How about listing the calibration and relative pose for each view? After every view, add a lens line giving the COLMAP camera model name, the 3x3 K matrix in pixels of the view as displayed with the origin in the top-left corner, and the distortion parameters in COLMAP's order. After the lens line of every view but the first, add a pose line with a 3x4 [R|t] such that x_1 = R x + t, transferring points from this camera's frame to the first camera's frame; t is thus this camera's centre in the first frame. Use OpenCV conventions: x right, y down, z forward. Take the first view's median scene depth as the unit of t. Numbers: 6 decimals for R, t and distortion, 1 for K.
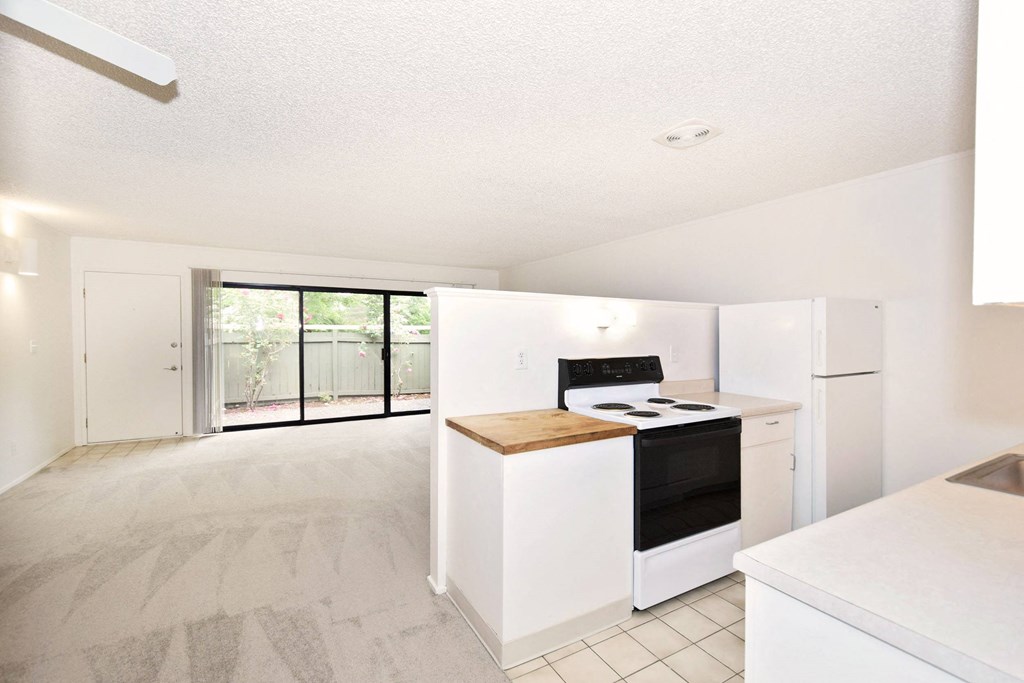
lens RADIAL K [[447.3, 0, 512.0], [0, 447.3, 341.5], [0, 0, 1]] dist [-0.008206, -0.000299]
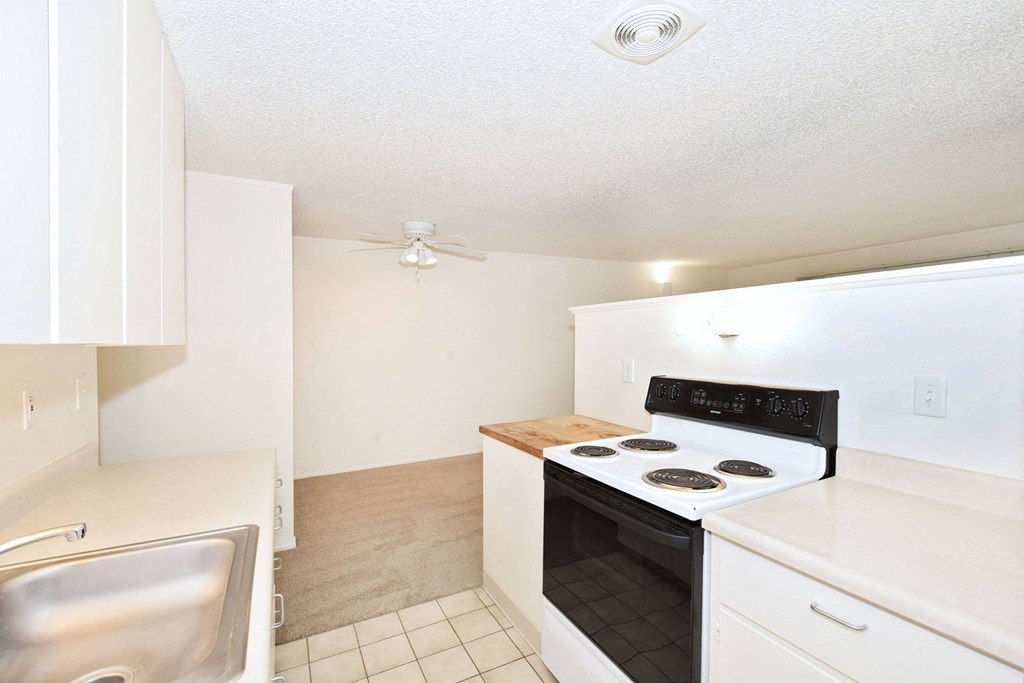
lens RADIAL K [[449.1, 0, 516.6], [0, 449.1, 342.0], [0, 0, 1]] dist [0.000406, -0.000540]
pose [[-0.017939, 0.004086, -0.999831, 0.378080], [-0.022344, 0.999740, 0.004487, -0.008048], [0.999589, 0.022421, -0.017843, 0.308671]]
